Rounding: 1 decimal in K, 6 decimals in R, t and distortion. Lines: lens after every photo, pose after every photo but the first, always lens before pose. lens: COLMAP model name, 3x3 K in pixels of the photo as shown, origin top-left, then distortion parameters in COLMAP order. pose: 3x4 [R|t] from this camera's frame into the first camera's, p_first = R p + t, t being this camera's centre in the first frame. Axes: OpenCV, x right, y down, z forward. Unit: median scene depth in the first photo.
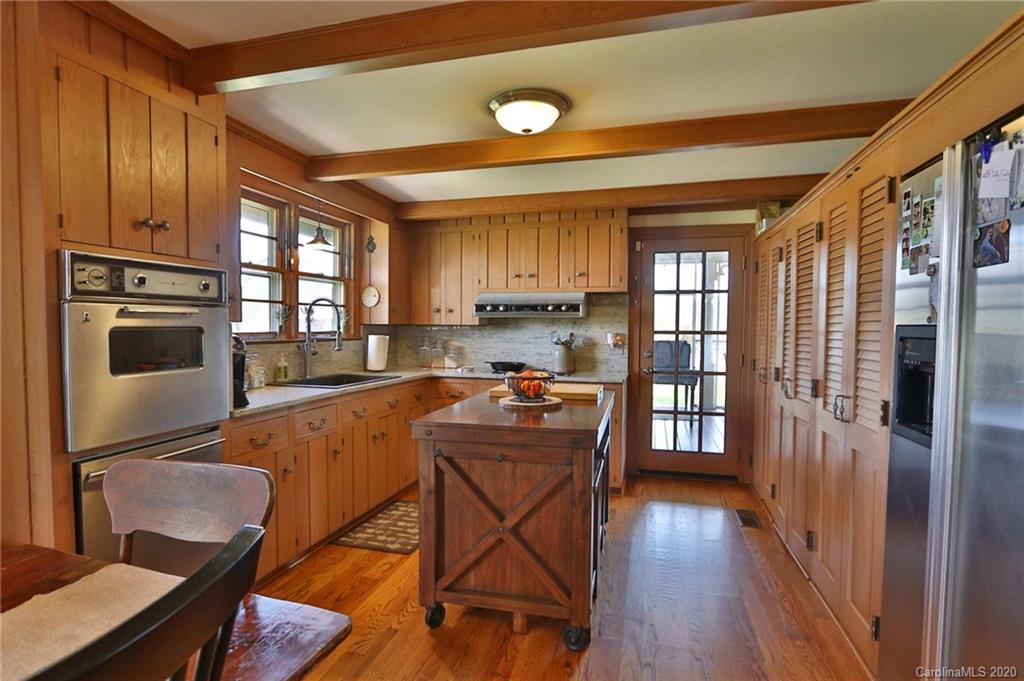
lens RADIAL K [[536.9, 0, 514.1], [0, 536.9, 349.4], [0, 0, 1]] dist [-0.014161, -0.000991]
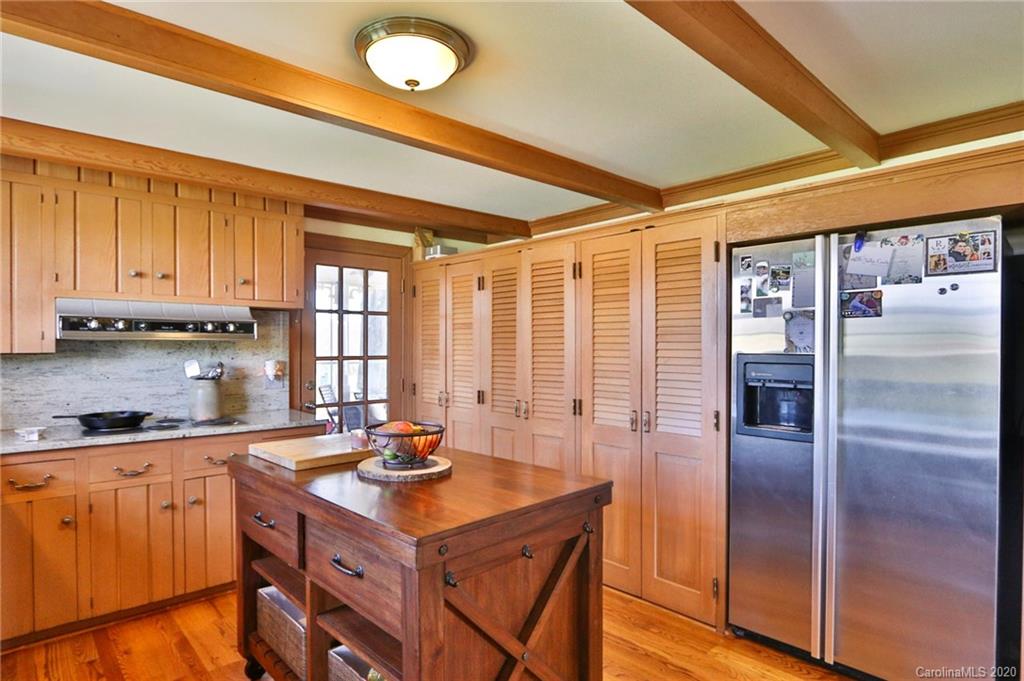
lens RADIAL K [[536.9, 0, 514.1], [0, 536.9, 349.4], [0, 0, 1]] dist [-0.014161, -0.000991]
pose [[0.541081, -0.009086, 0.840921, -0.281053], [0.037053, 0.999228, -0.013045, -0.024374], [-0.840154, 0.038217, 0.541000, 0.295696]]
